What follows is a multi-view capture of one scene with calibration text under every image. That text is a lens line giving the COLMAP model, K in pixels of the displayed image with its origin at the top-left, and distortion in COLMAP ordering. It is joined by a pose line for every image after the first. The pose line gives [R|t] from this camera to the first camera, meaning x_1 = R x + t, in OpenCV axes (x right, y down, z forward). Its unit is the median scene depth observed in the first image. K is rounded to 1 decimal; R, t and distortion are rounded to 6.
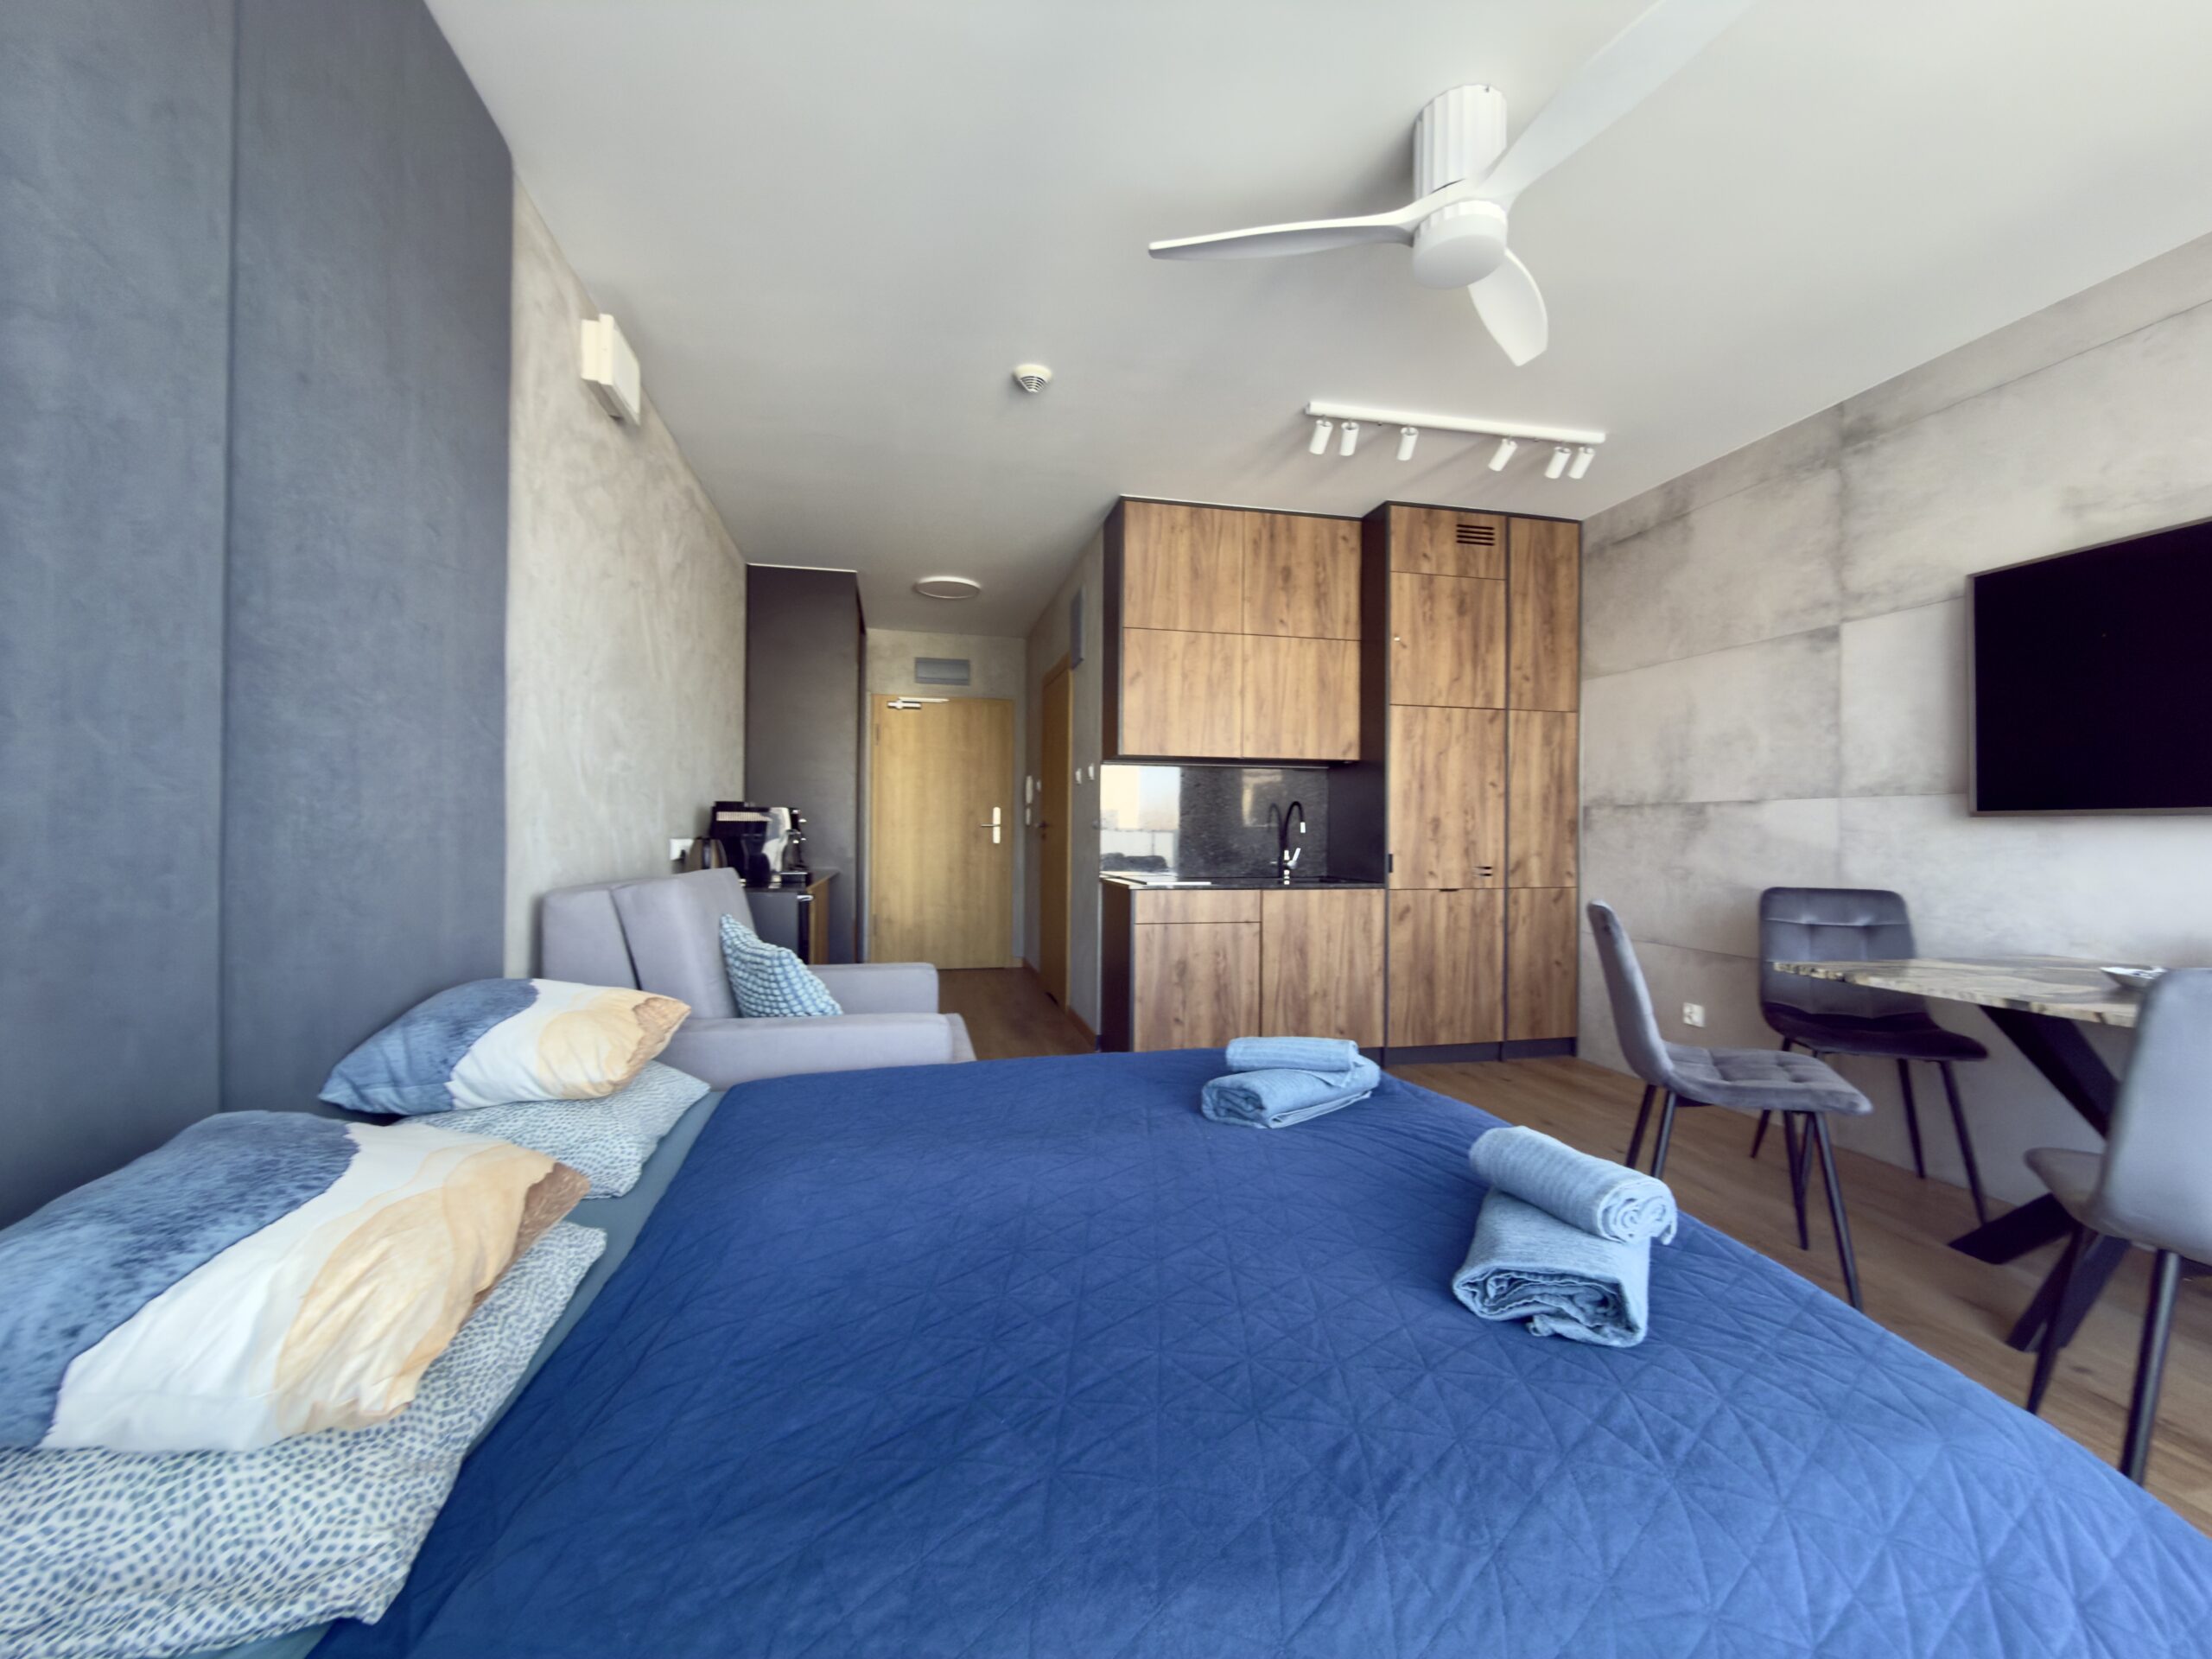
lens RADIAL K [[877.8, 0, 1104.4], [0, 877.8, 826.8], [0, 0, 1]] dist [-0.006286, 0.000315]
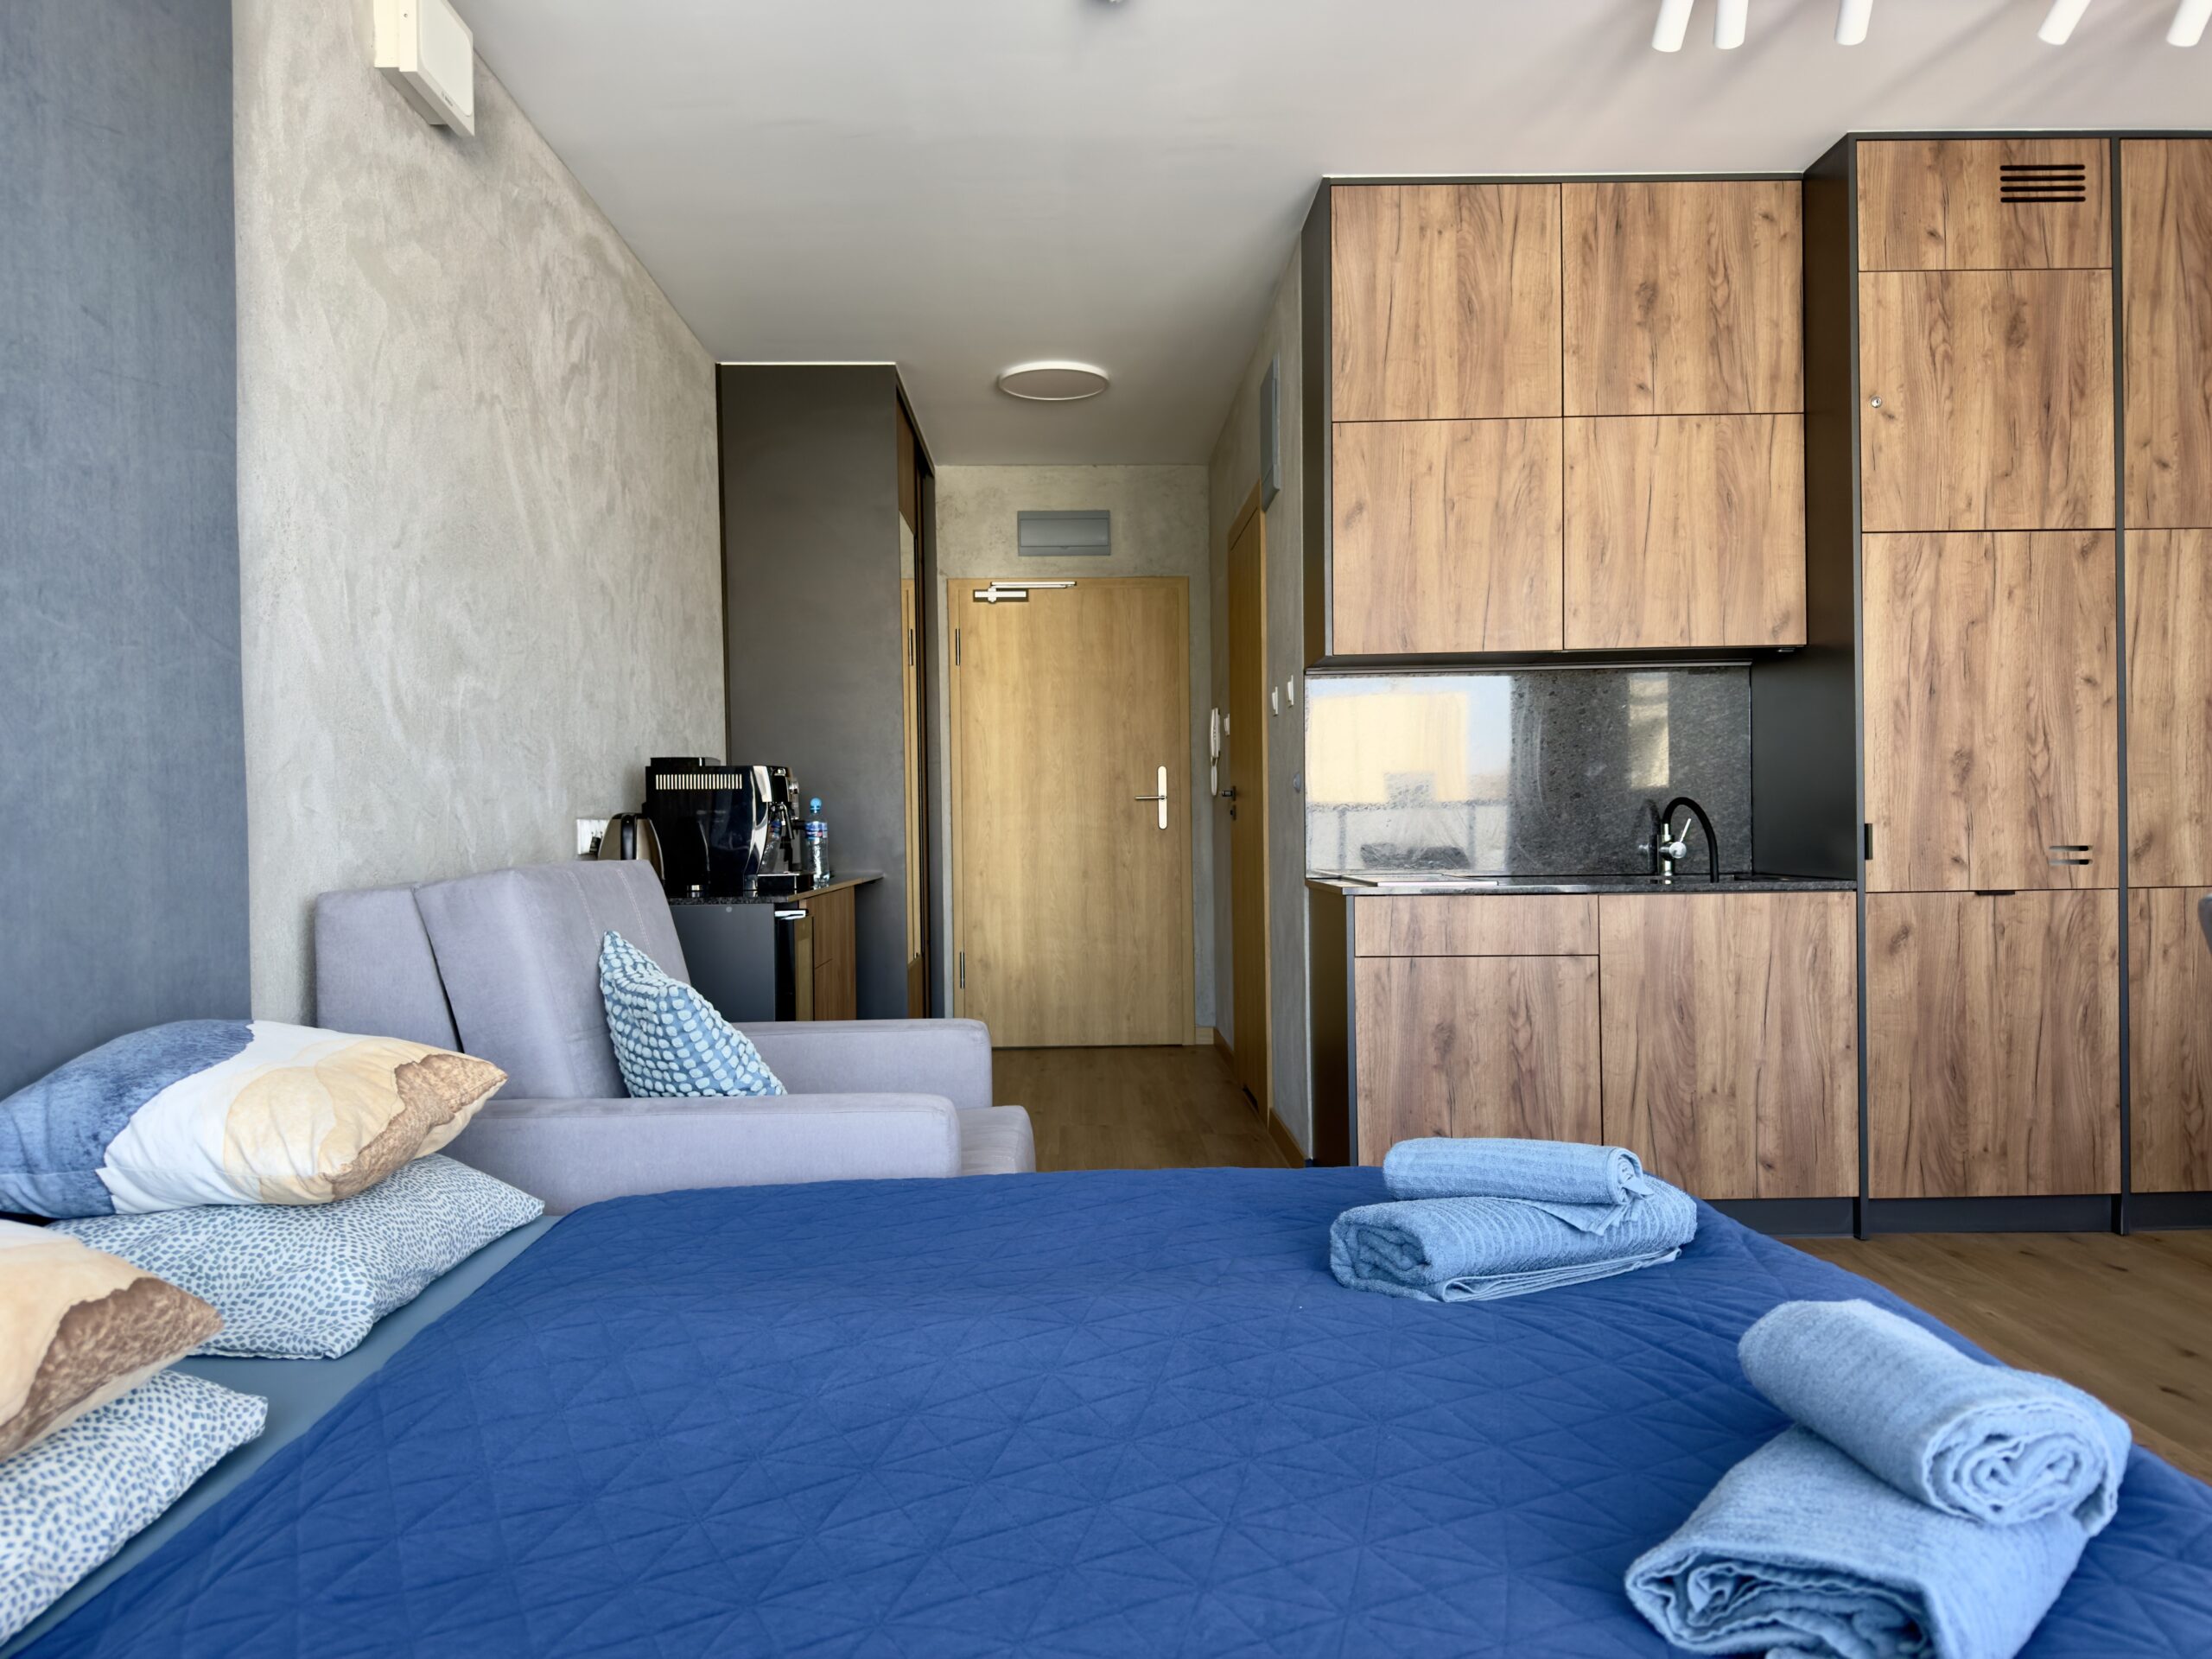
lens RADIAL K [[1551.2, 0, 1099.5], [0, 1551.2, 837.6], [0, 0, 1]] dist [0.035290, -0.049759]
pose [[0.978120, -0.018521, -0.207217, 0.084288], [0.021803, 0.999670, 0.013568, 0.019094], [0.206898, -0.017789, 0.978201, 0.012742]]
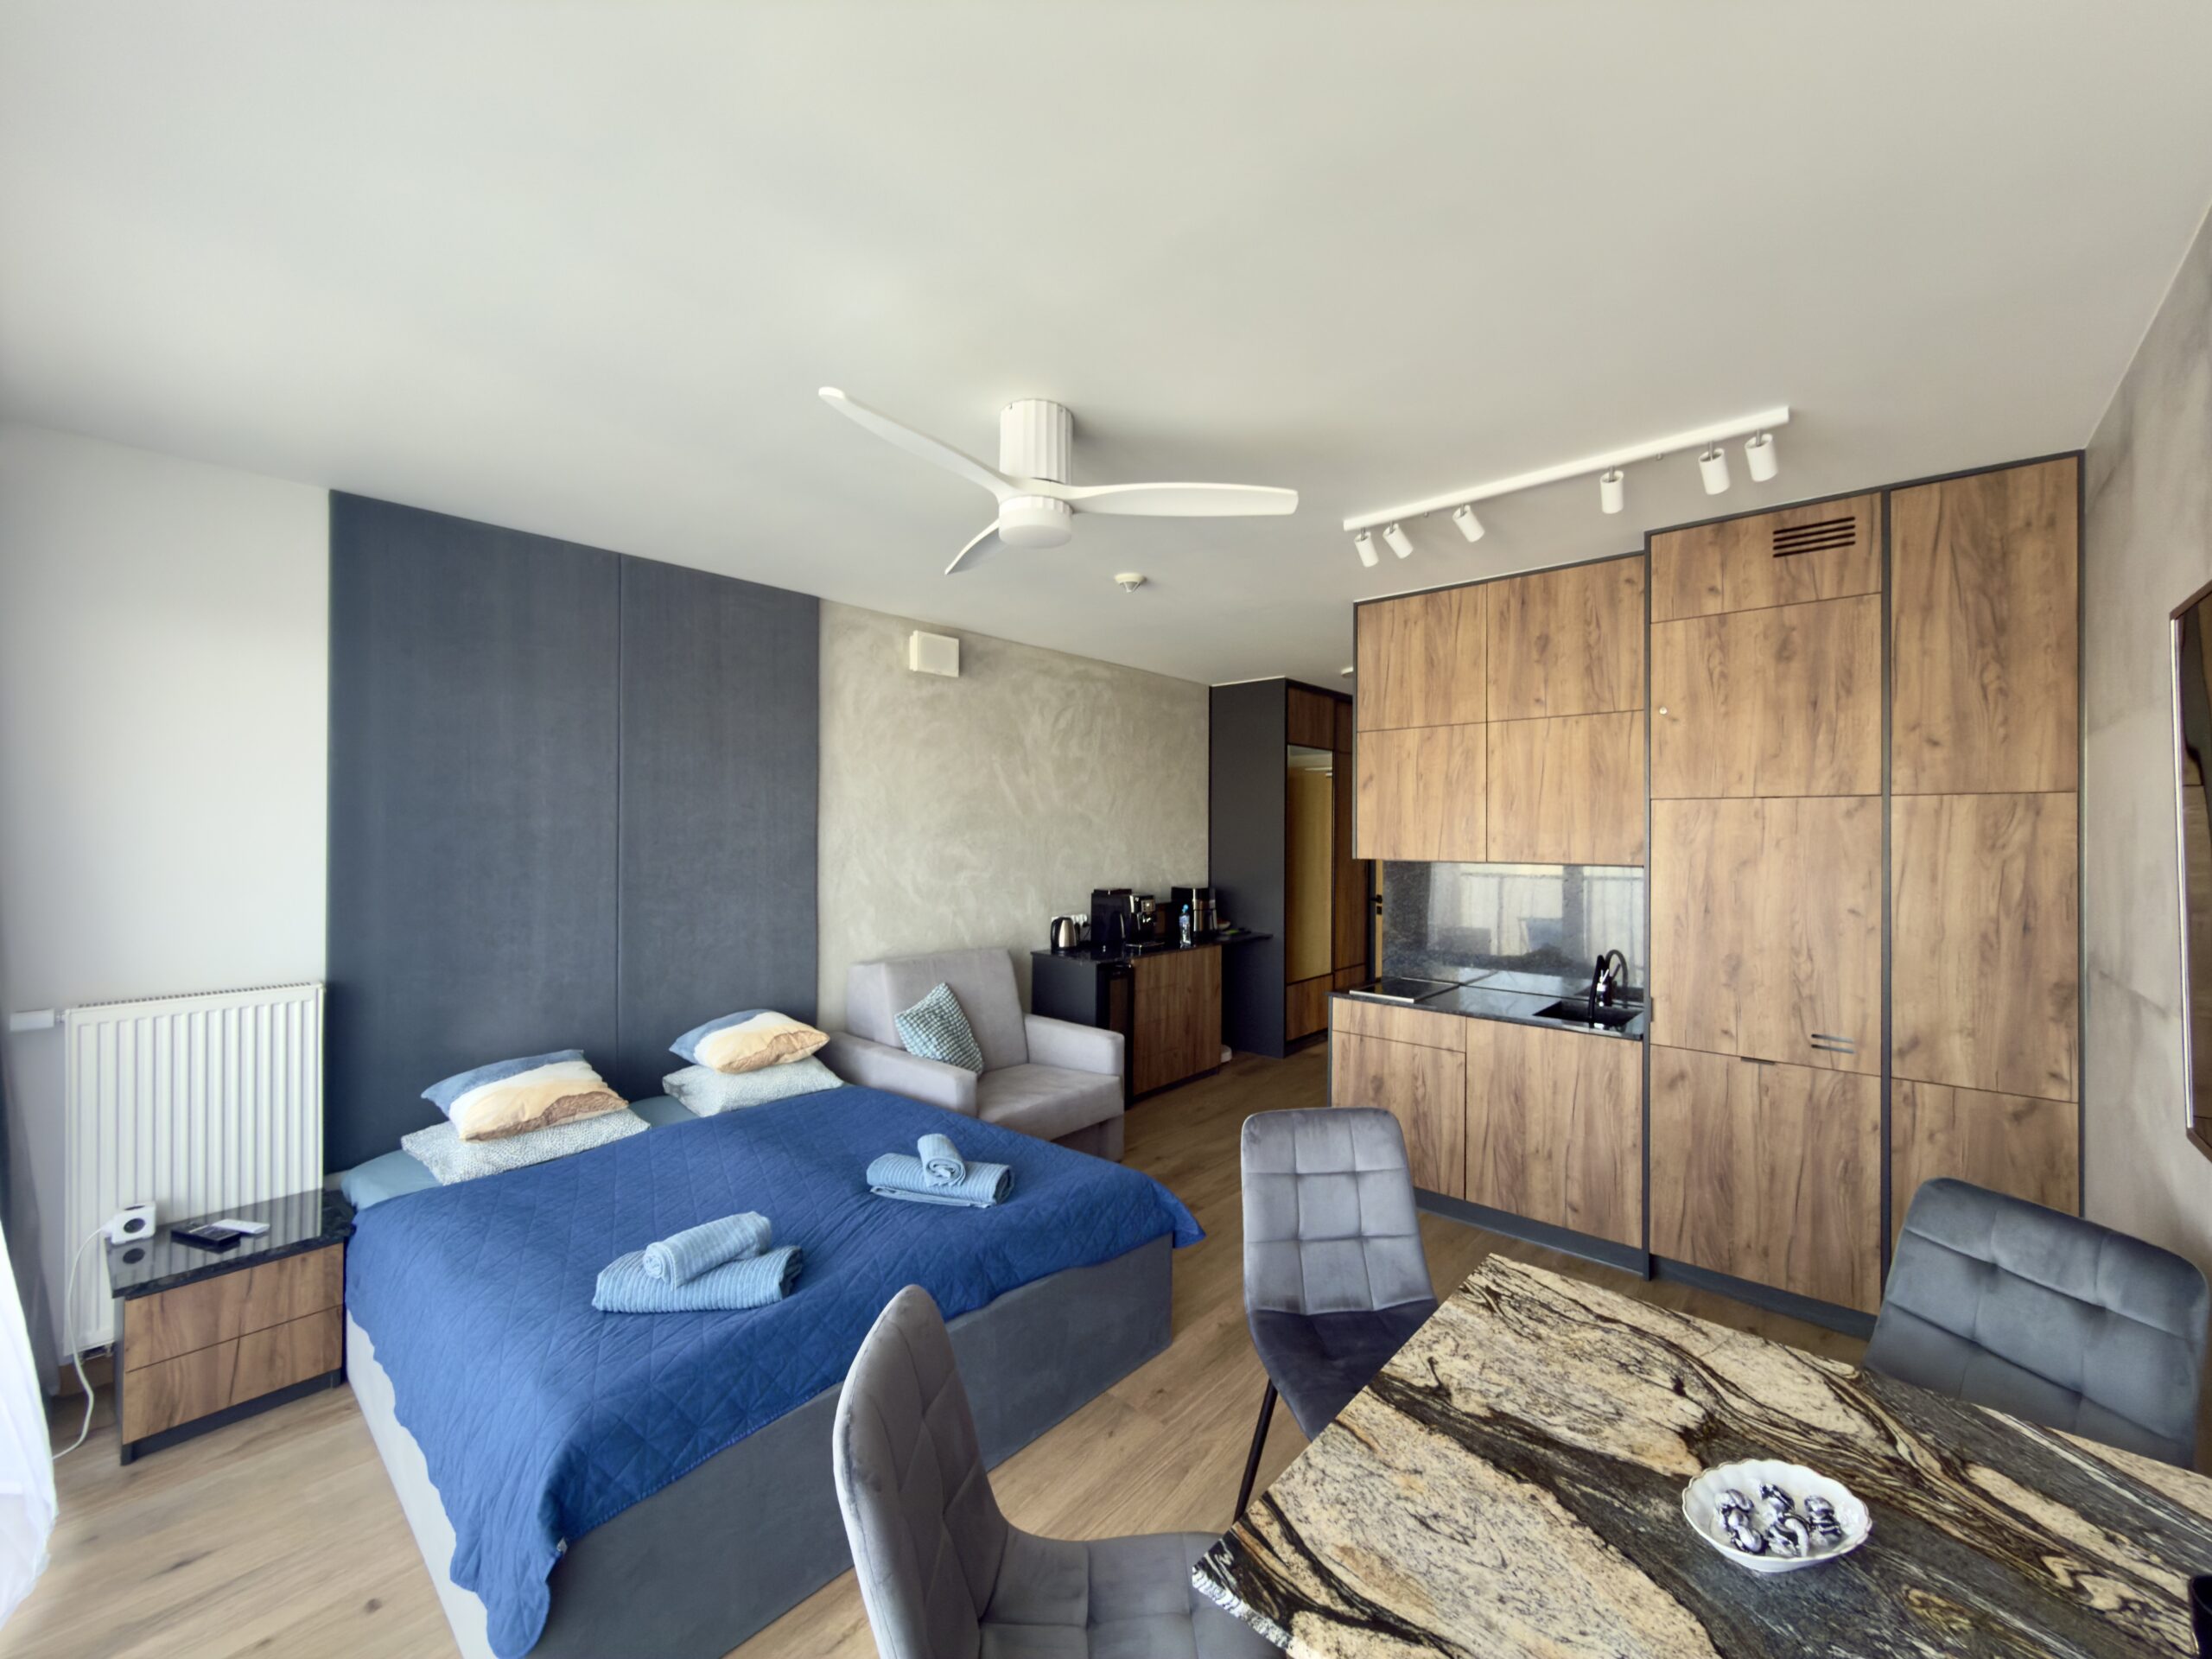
lens RADIAL K [[877.8, 0, 1103.8], [0, 877.8, 826.8], [0, 0, 1]] dist [-0.006286, 0.000315]
pose [[0.582981, -0.007186, -0.812454, 0.741182], [0.002199, 0.999971, -0.007266, -0.124072], [0.812482, 0.002450, 0.582980, 0.195666]]
